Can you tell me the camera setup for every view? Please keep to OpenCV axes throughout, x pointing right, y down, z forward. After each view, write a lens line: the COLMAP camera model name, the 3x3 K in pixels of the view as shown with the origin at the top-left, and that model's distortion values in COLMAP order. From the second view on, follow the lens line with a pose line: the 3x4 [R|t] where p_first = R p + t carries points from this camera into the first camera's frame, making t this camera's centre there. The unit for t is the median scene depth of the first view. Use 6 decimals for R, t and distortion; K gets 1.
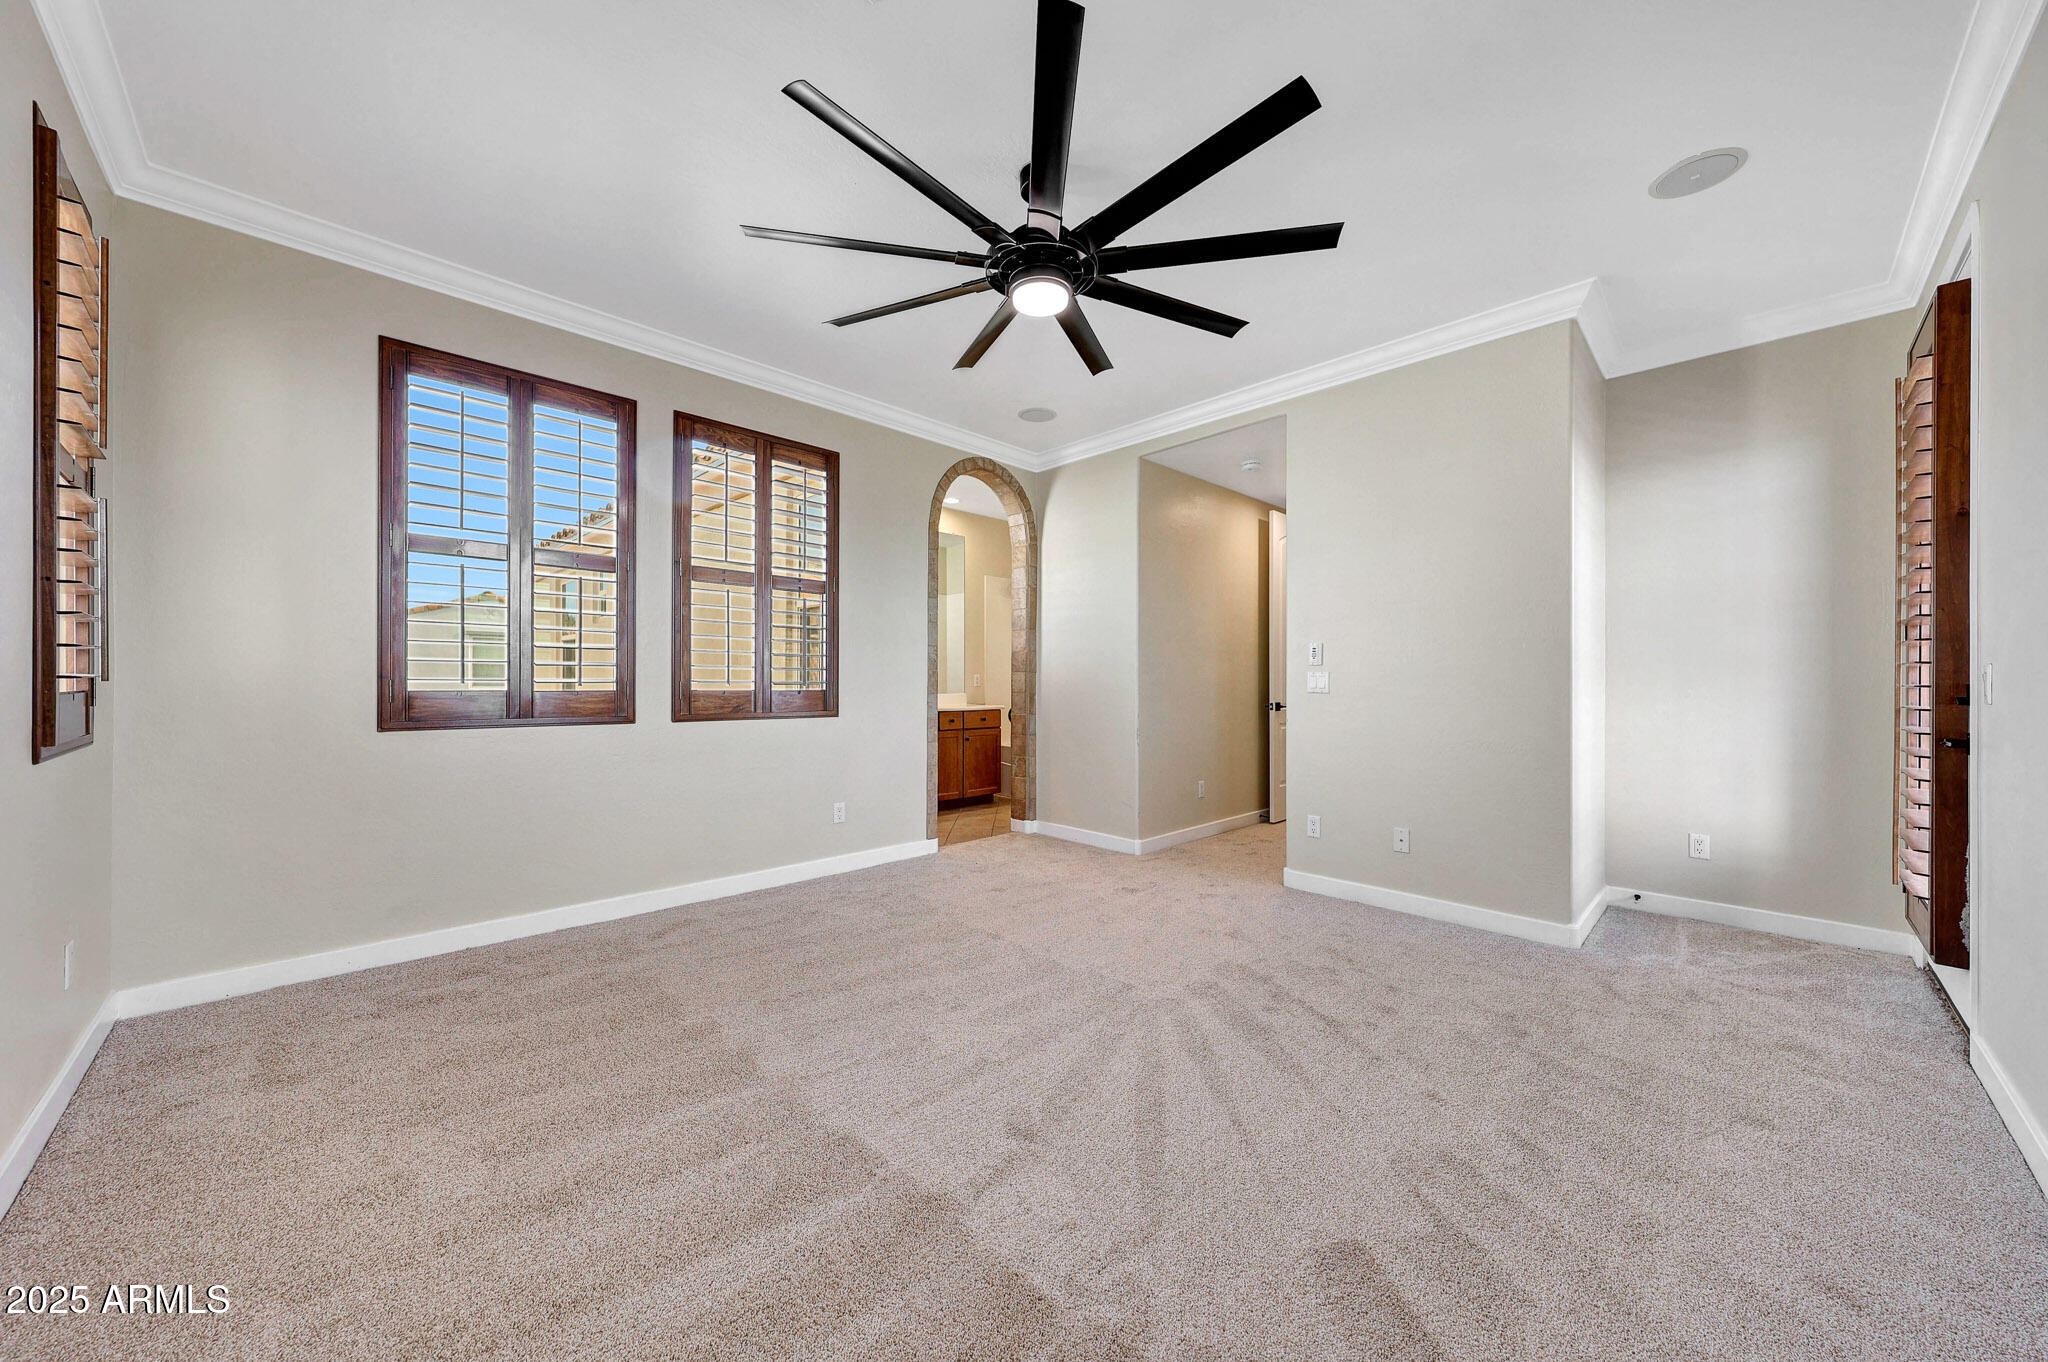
lens RADIAL K [[714.1, 0, 1018.1], [0, 714.1, 681.6], [0, 0, 1]] dist [0.001145, 0.000255]
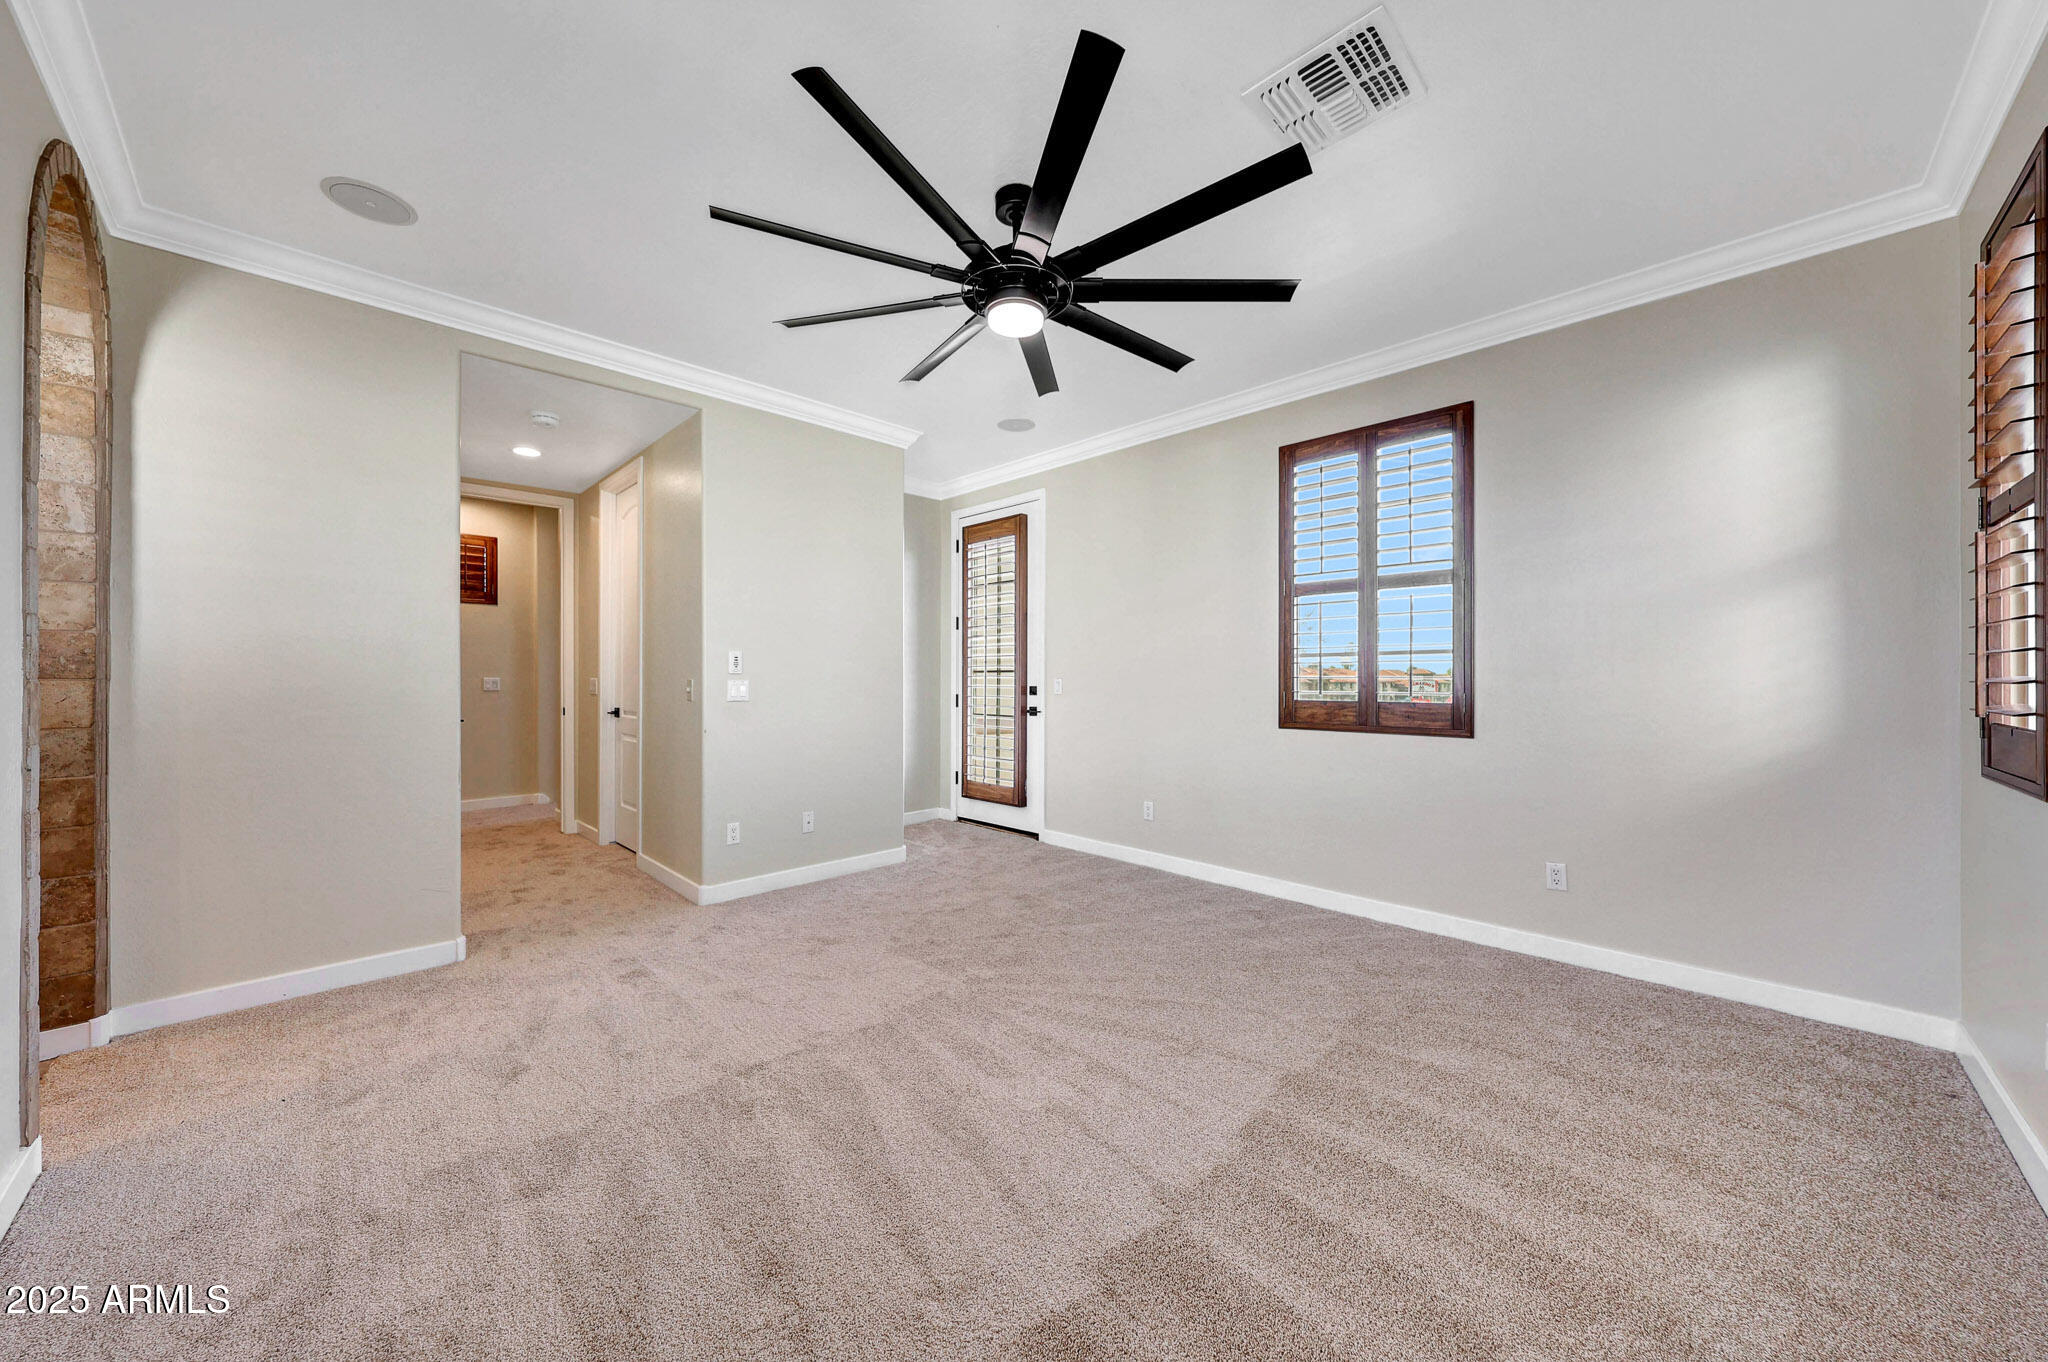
lens RADIAL K [[714.1, 0, 1011.3], [0, 714.1, 680.5], [0, 0, 1]] dist [0.001145, 0.000255]
pose [[0.001997, -0.013398, 0.999908, -0.651301], [-0.001520, 0.999909, 0.013401, -0.030390], [-0.999997, -0.001547, 0.001976, 0.668942]]
